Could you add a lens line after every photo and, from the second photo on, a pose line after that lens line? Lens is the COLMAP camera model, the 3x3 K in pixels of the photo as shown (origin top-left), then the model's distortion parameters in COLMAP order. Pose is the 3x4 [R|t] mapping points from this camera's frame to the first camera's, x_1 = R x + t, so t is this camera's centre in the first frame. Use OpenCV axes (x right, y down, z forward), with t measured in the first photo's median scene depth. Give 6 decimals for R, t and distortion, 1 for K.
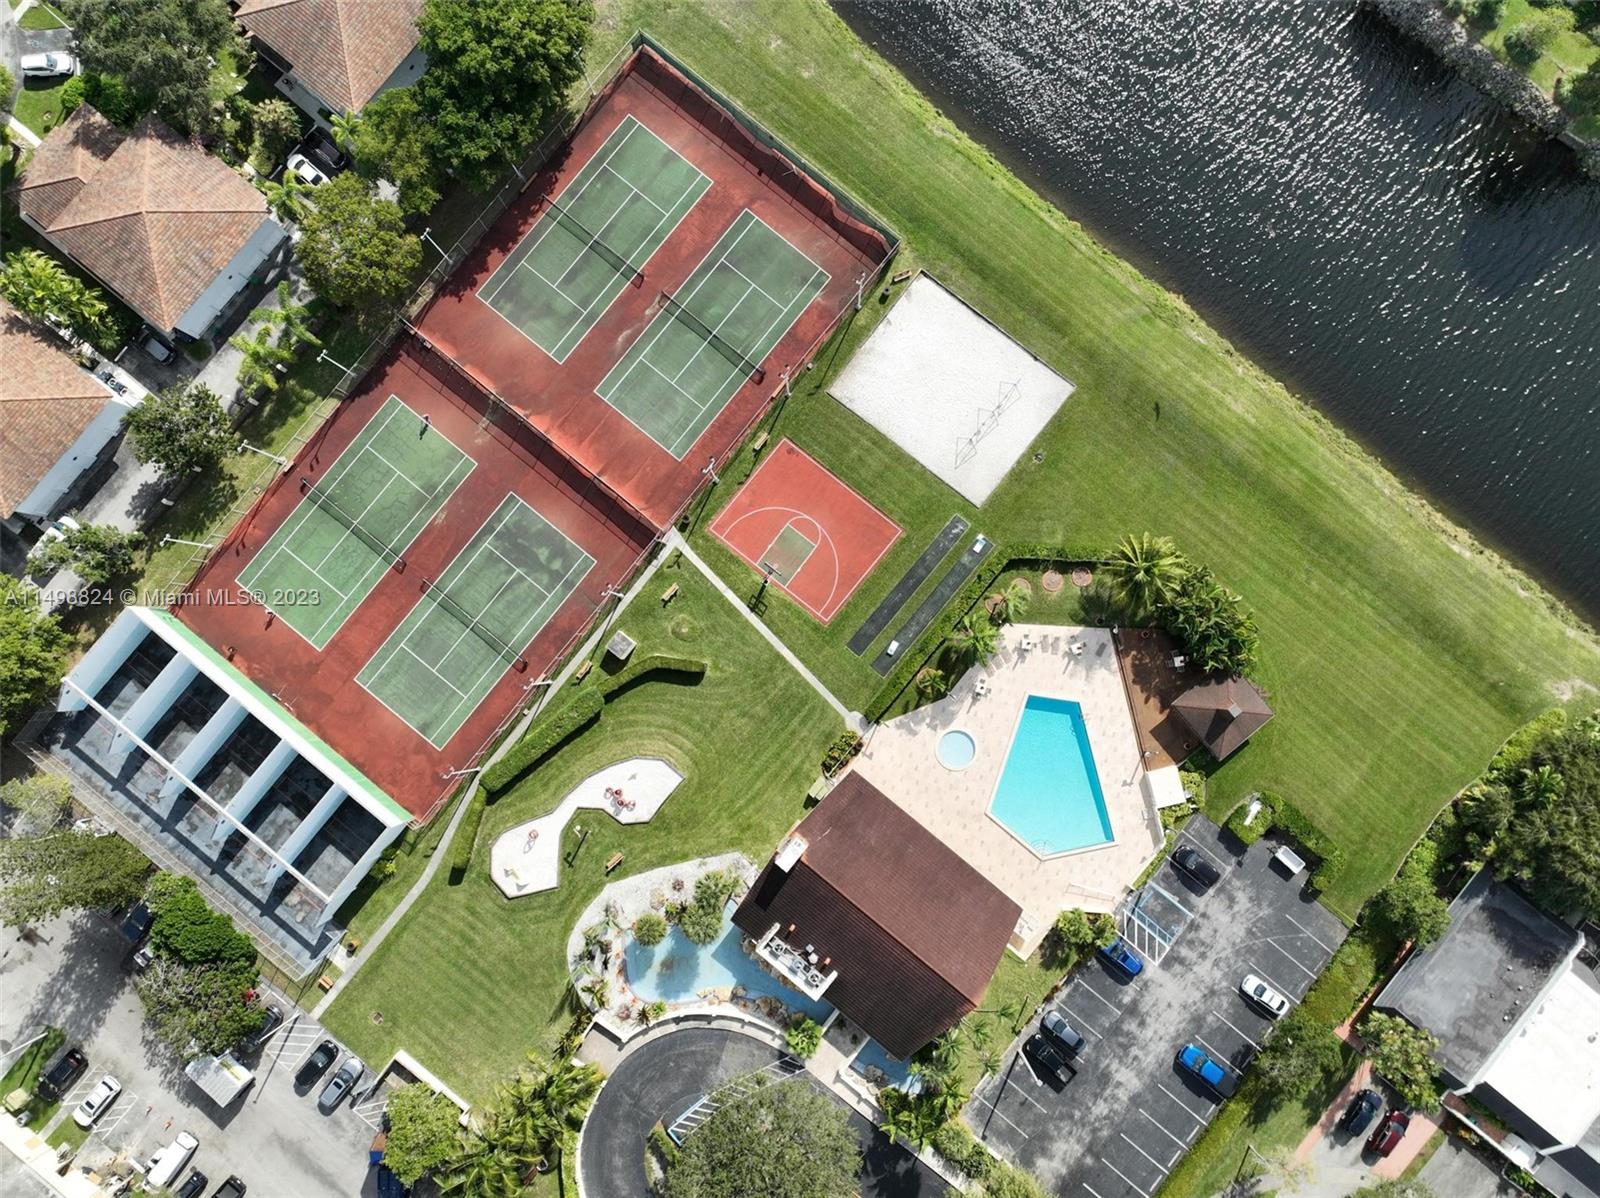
lens RADIAL K [[1120.6, 0, 800.0], [0, 1120.6, 599.0], [0, 0, 1]] dist [-0.002673, 0.015160]
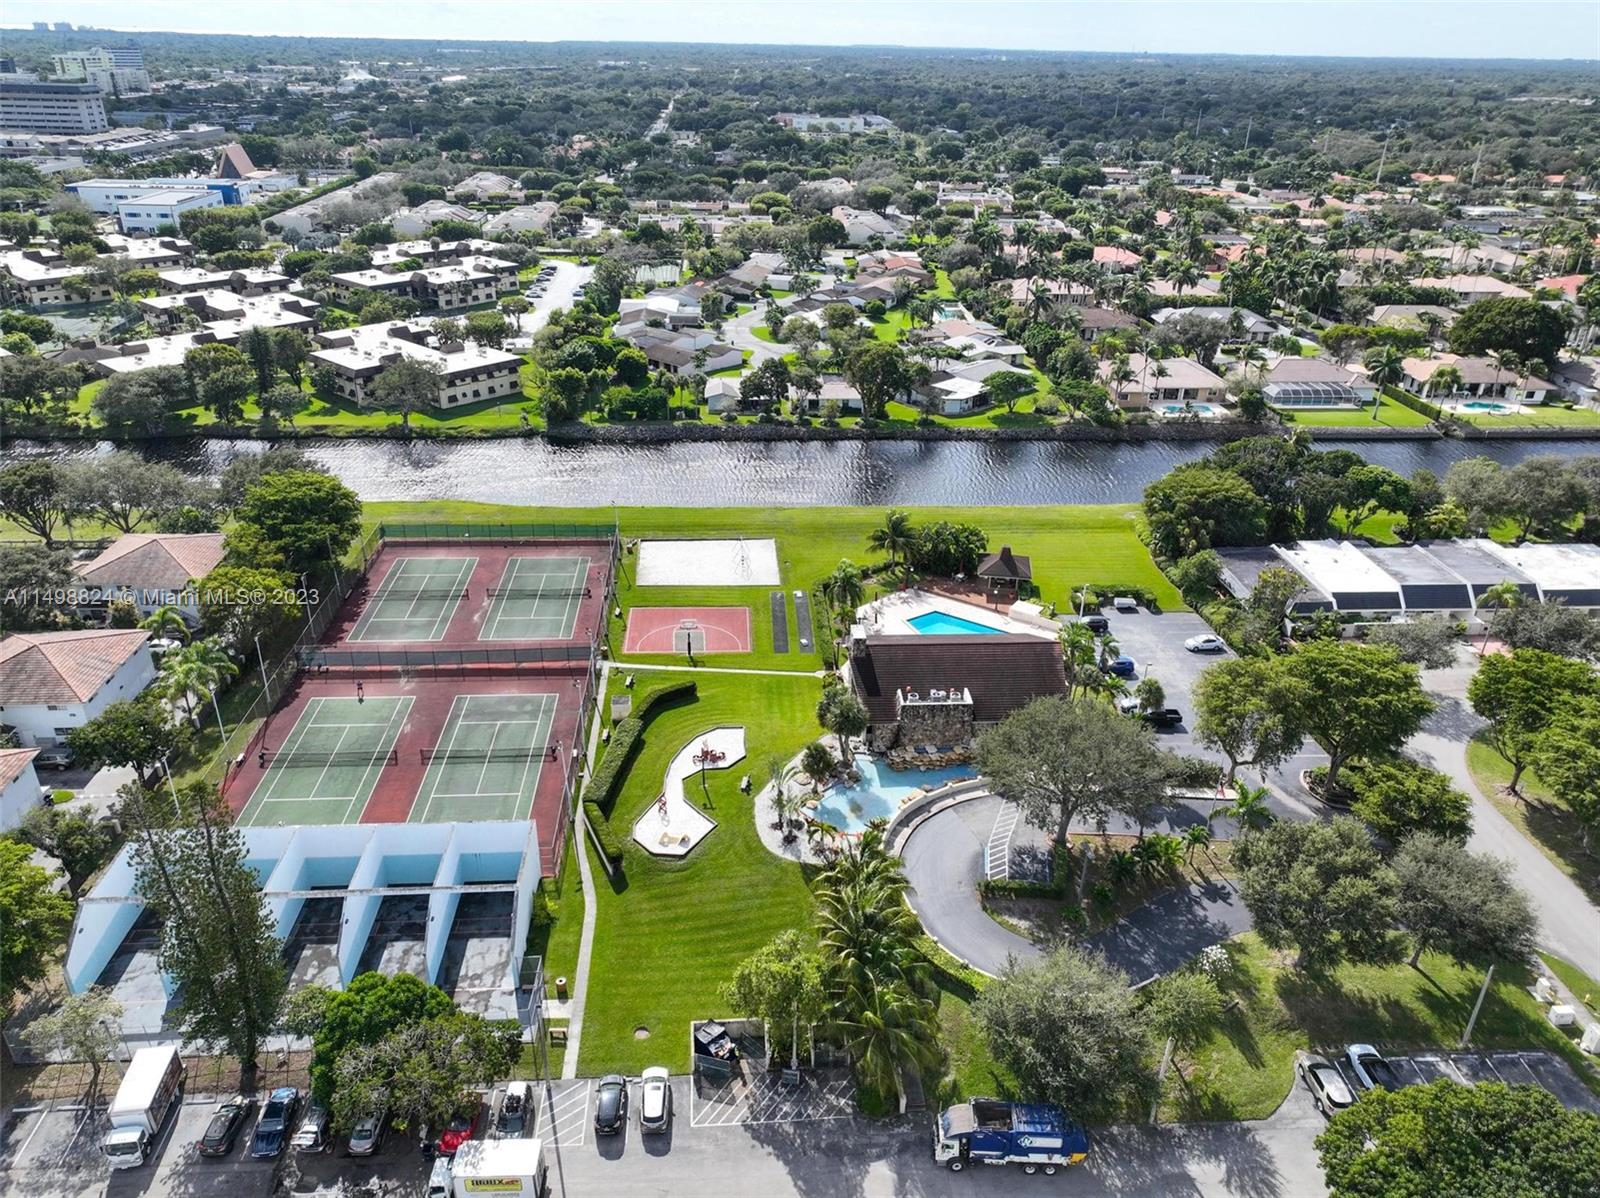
lens RADIAL K [[1120.6, 0, 800.0], [0, 1120.6, 599.0], [0, 0, 1]] dist [-0.002673, 0.015160]
pose [[0.730904, -0.288076, 0.618701, -0.672896], [0.679374, 0.393503, -0.619360, 0.788804], [-0.065038, 0.873022, 0.483324, 0.364689]]
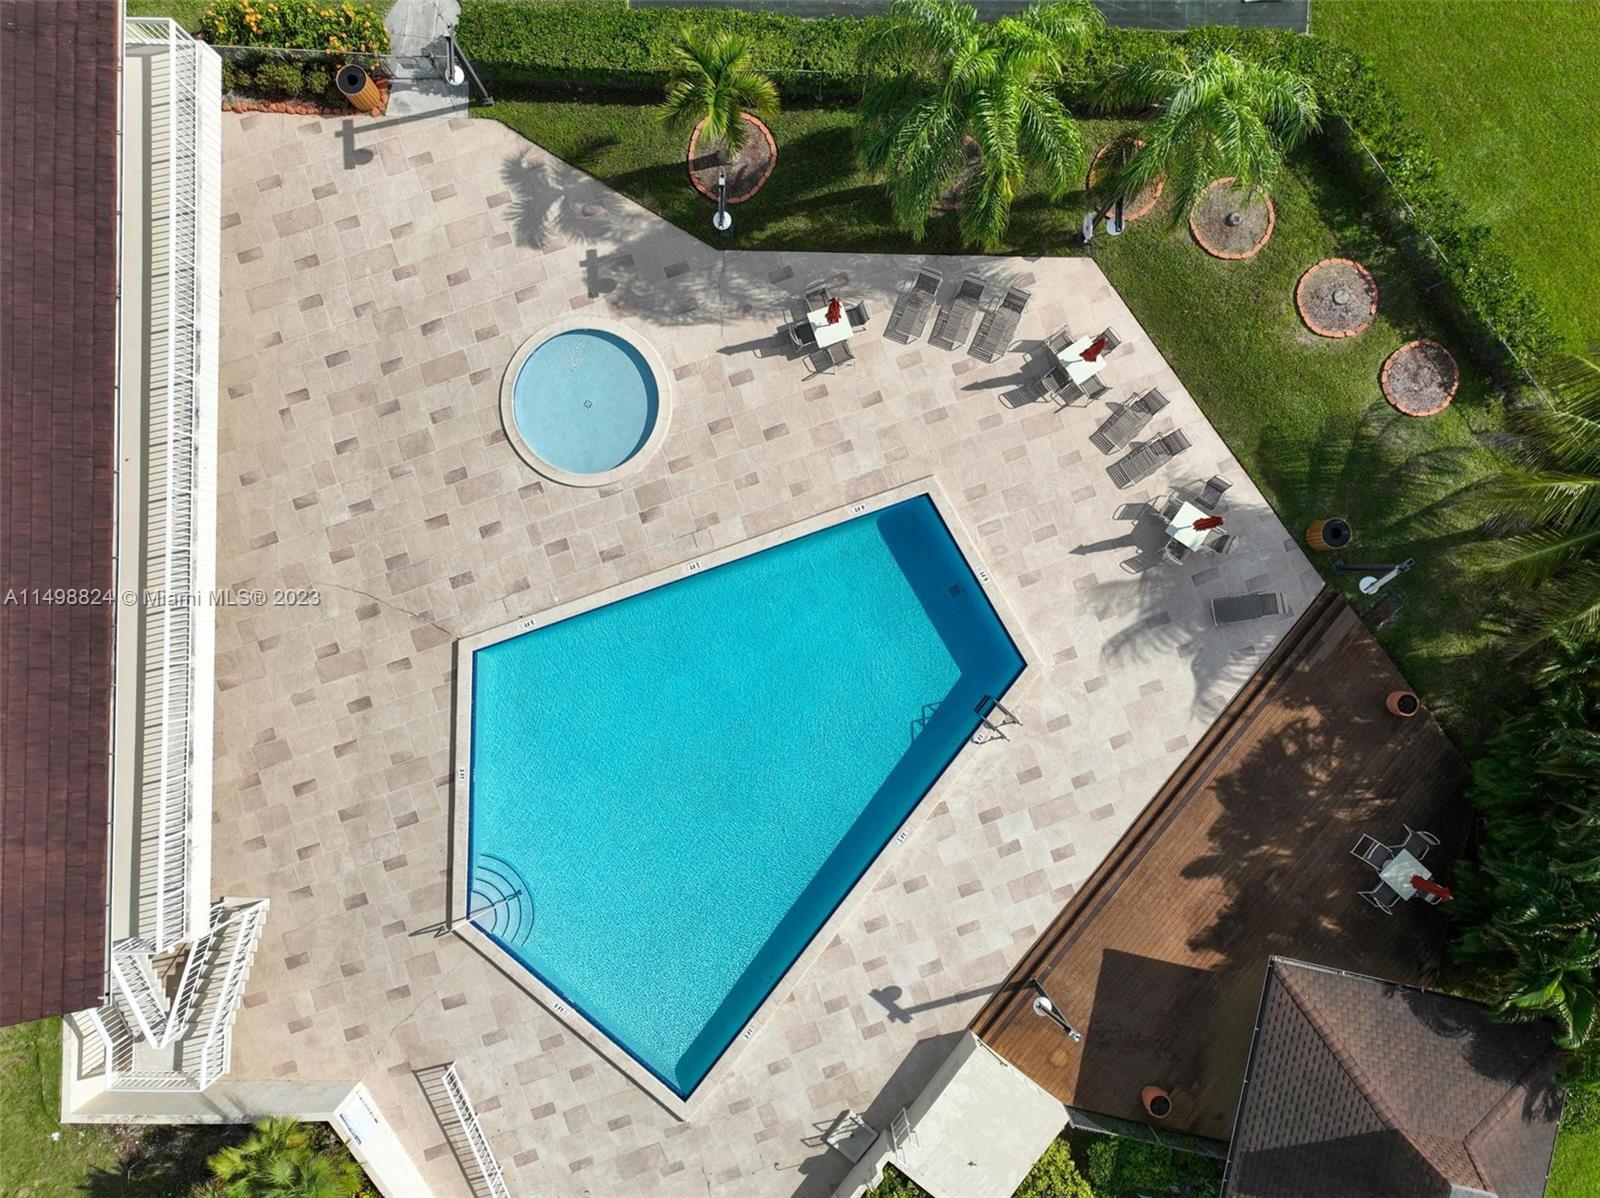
lens RADIAL K [[1120.6, 0, 800.0], [0, 1120.6, 599.0], [0, 0, 1]] dist [-0.002673, 0.015160]
pose [[0.620857, 0.783808, 0.013496, 0.201349], [-0.782766, 0.618913, 0.064994, 0.106409], [0.042590, -0.050916, 0.997794, 0.742877]]
